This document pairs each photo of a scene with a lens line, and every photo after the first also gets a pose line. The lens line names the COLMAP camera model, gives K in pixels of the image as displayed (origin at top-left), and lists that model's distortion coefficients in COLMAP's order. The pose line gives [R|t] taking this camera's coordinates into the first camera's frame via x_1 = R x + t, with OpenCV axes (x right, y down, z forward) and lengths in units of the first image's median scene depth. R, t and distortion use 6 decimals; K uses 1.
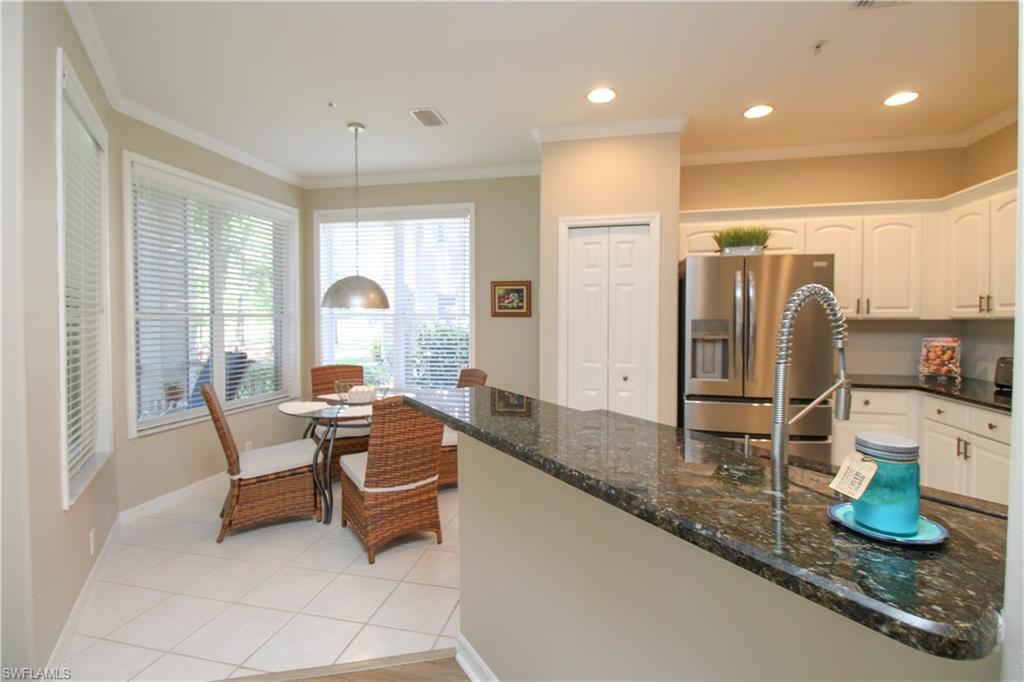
lens RADIAL K [[467.5, 0, 512.5], [0, 467.5, 331.1], [0, 0, 1]] dist [0.006383, -0.009232]
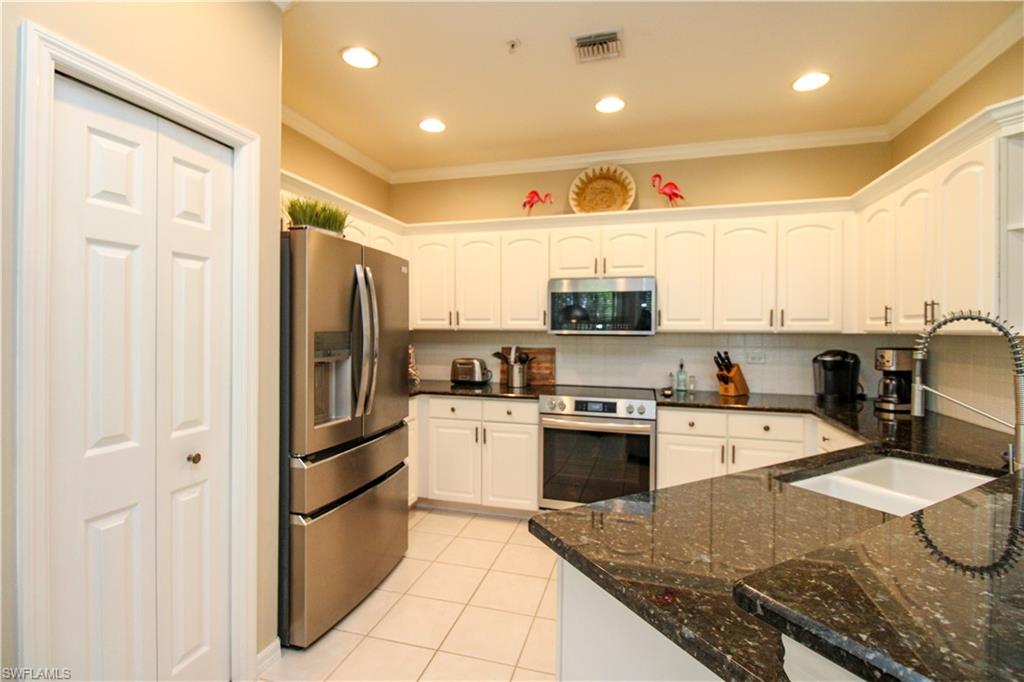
lens RADIAL K [[467.5, 0, 510.7], [0, 467.5, 331.1], [0, 0, 1]] dist [0.006383, -0.009232]
pose [[0.057168, -0.005027, 0.998352, -0.208770], [0.018485, 0.999821, 0.003976, -0.021889], [-0.998193, 0.018227, 0.057251, 0.668143]]
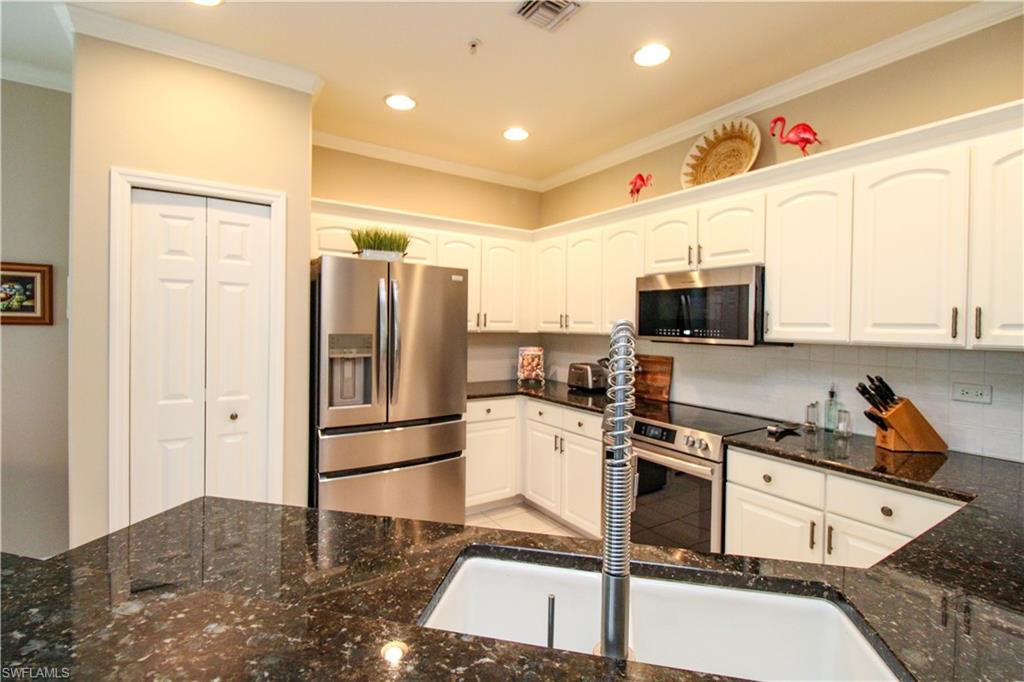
lens RADIAL K [[467.5, 0, 510.1], [0, 467.5, 331.2], [0, 0, 1]] dist [0.006383, -0.009232]
pose [[0.695812, -0.000545, 0.718224, 0.023420], [0.002769, 0.999994, -0.001924, -0.025632], [-0.718219, 0.003328, 0.695809, 0.208930]]
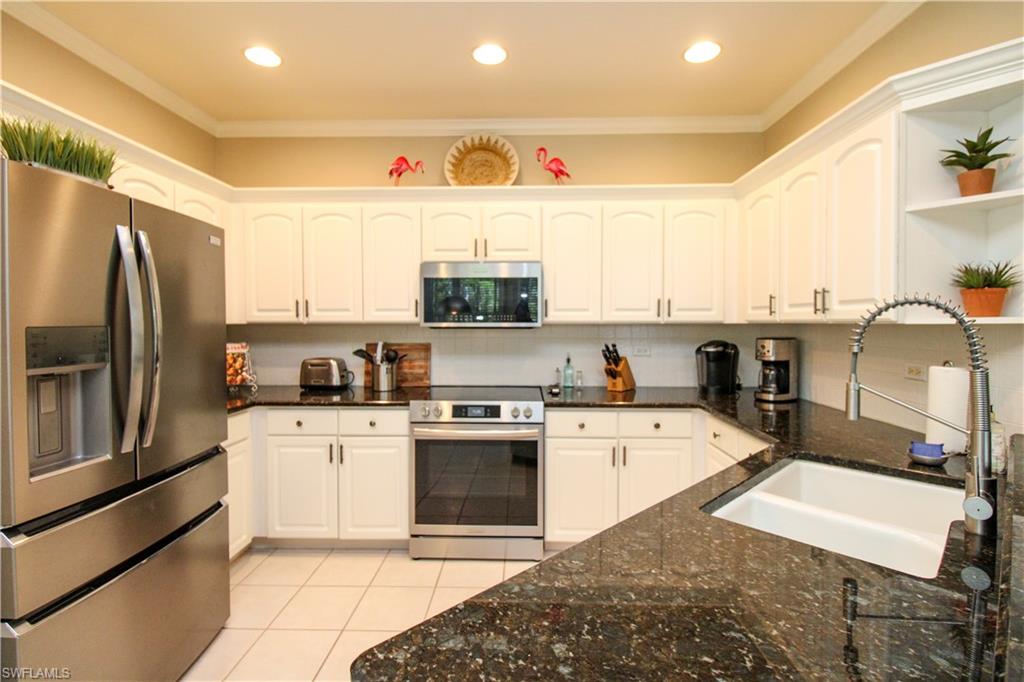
lens RADIAL K [[467.5, 0, 511.9], [0, 467.5, 331.2], [0, 0, 1]] dist [0.006383, -0.009232]
pose [[-0.193635, -0.019455, 0.980881, -0.064330], [0.024695, 0.999390, 0.024697, -0.019411], [-0.980763, 0.029005, -0.193037, 0.646634]]
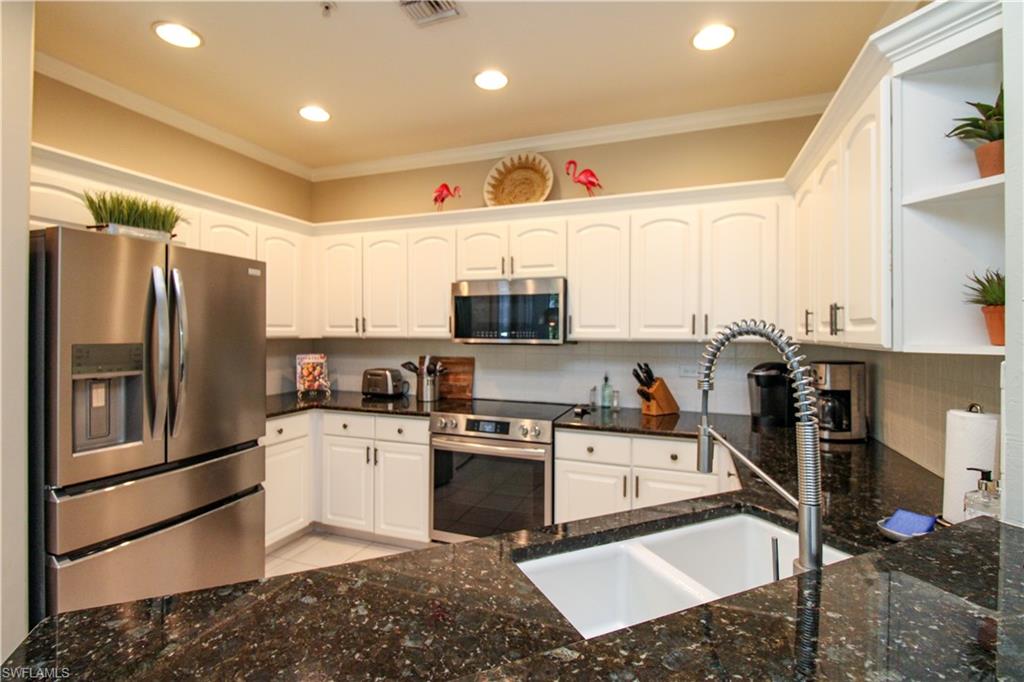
lens RADIAL K [[467.5, 0, 511.9], [0, 467.5, 330.9], [0, 0, 1]] dist [0.006383, -0.009232]
pose [[0.134302, 0.002499, 0.990937, -0.073707], [0.019997, 0.999786, -0.005232, -0.025689], [-0.990739, 0.020518, 0.134224, 0.407103]]
